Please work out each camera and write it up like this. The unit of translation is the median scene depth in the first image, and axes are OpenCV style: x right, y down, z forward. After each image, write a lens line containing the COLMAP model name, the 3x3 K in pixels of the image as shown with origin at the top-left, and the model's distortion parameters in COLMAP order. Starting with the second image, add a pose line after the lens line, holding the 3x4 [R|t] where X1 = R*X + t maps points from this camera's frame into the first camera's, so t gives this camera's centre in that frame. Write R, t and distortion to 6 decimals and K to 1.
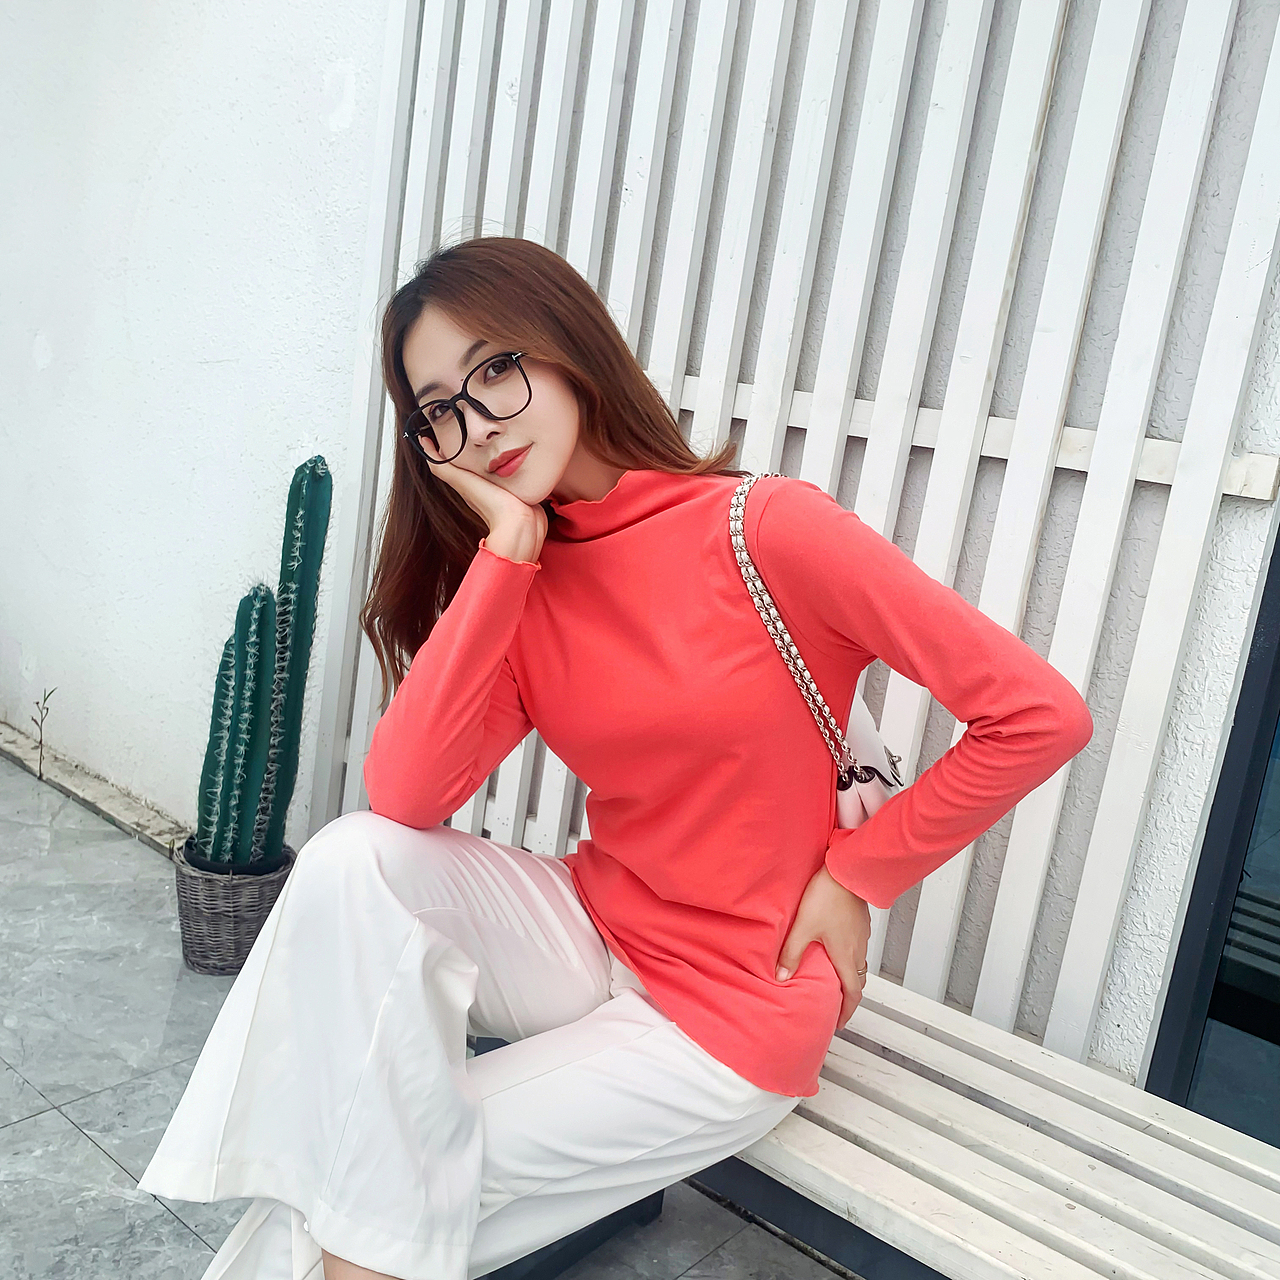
lens RADIAL K [[1365.0, 0, 639.9], [0, 1365.0, 567.4], [0, 0, 1]] dist [-0.004042, 0.003219]
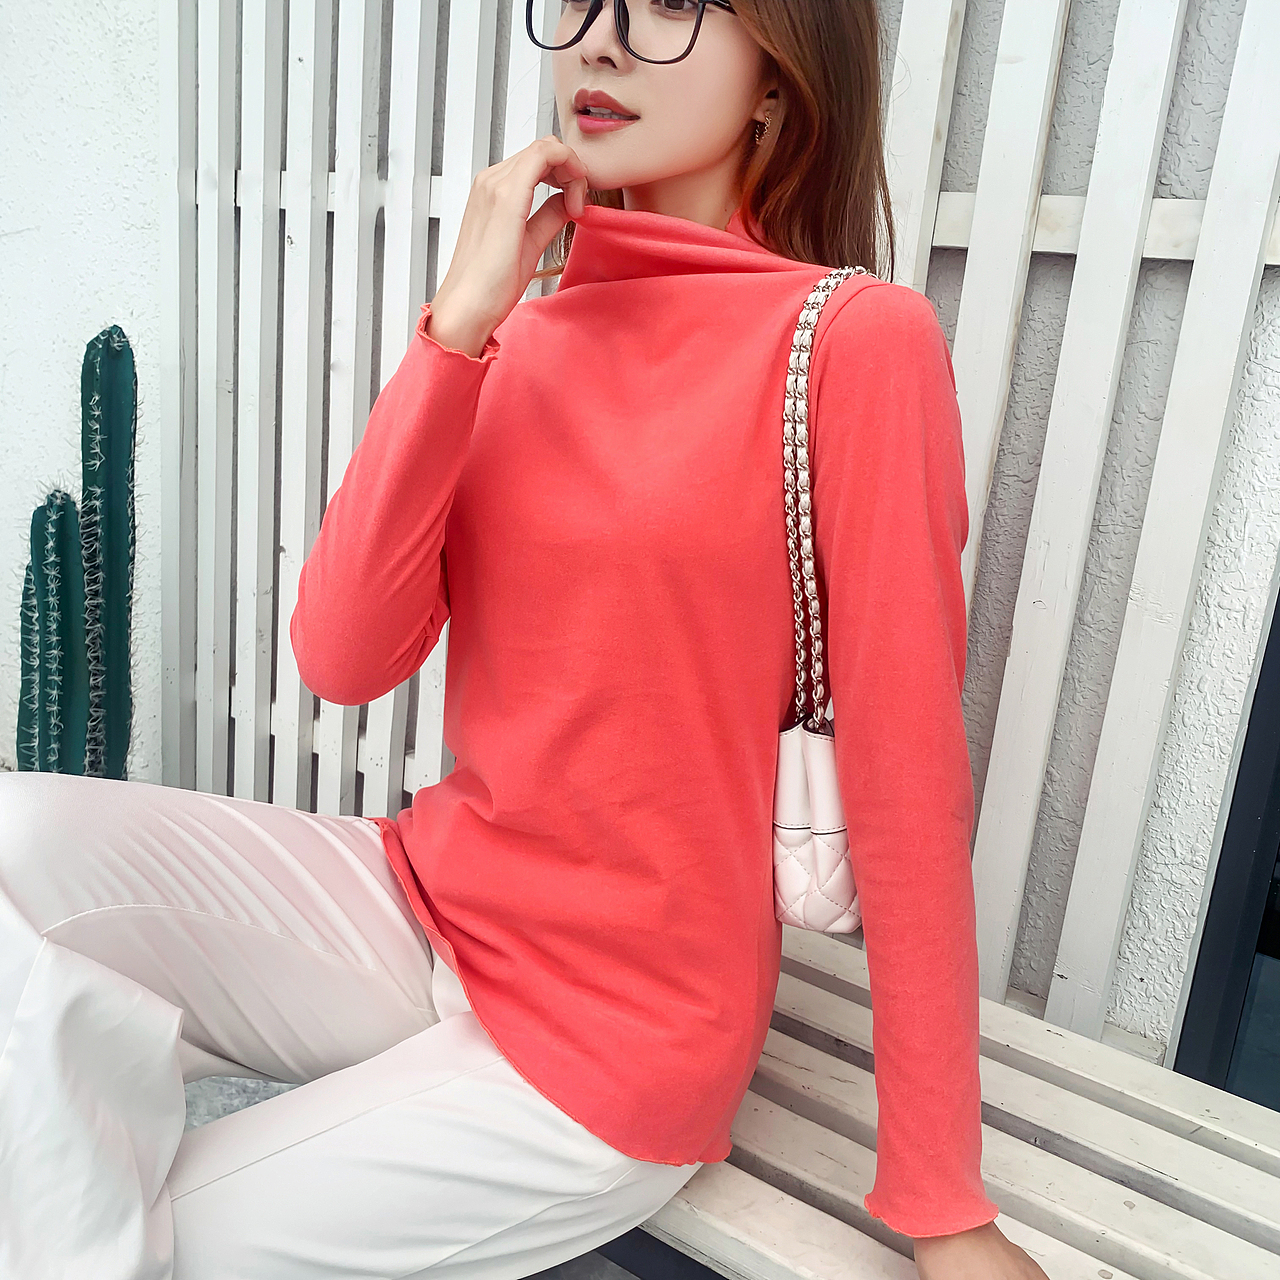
lens RADIAL K [[1365.0, 0, 639.9], [0, 1365.0, 567.4], [0, 0, 1]] dist [-0.004042, 0.003219]
pose [[0.997828, -0.061507, 0.023599, 0.045385], [0.059838, 0.996032, 0.065869, 0.025172], [-0.027557, -0.064314, 0.997549, 0.181278]]
